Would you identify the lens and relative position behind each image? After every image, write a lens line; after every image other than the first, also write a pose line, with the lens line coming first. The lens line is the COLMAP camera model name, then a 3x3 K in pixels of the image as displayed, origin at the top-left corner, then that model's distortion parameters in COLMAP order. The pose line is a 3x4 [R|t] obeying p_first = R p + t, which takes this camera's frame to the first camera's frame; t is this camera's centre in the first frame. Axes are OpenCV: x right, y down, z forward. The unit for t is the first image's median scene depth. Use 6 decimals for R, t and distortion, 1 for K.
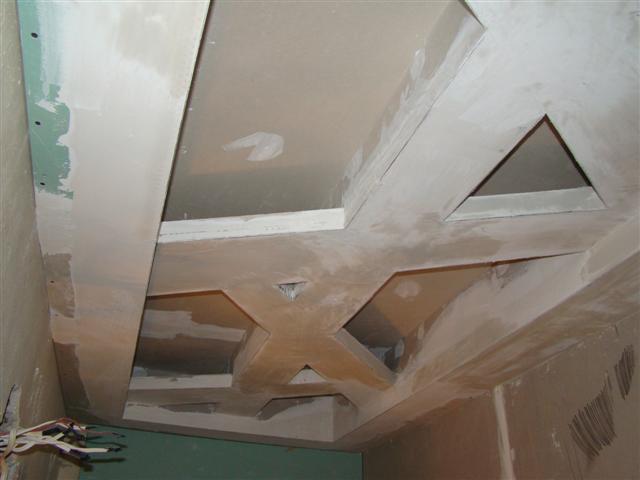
lens RADIAL K [[590.9, 0, 320.0], [0, 590.9, 240.0], [0, 0, 1]] dist [-0.166844, 0.115219]
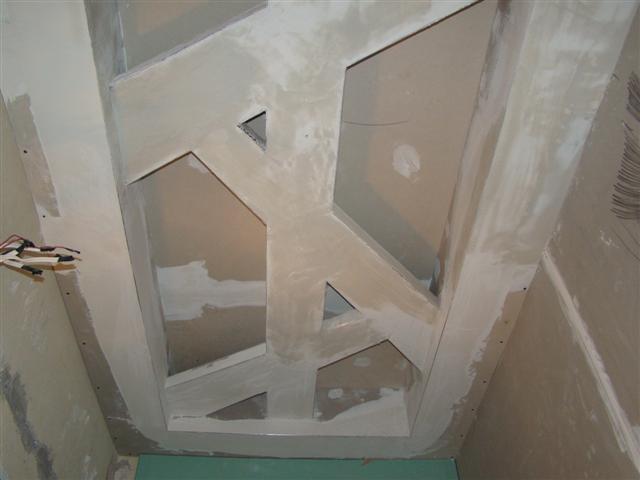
lens RADIAL K [[590.9, 0, 320.0], [0, 590.9, 240.0], [0, 0, 1]] dist [-0.166844, 0.115219]
pose [[0.961506, -0.233753, -0.144450, 0.109178], [0.176786, 0.928672, -0.326060, 0.427384], [0.210364, 0.287972, 0.934248, 0.117625]]
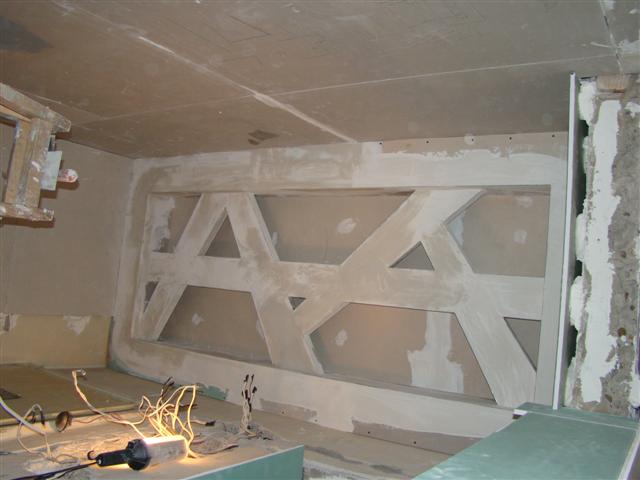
lens RADIAL K [[590.9, 0, 320.0], [0, 590.9, 240.0], [0, 0, 1]] dist [-0.166844, 0.115219]
pose [[-0.176428, -0.944315, 0.277746, -0.314005], [-0.036701, -0.275665, -0.960553, 1.538407], [0.983629, -0.179661, 0.013978, 0.790177]]
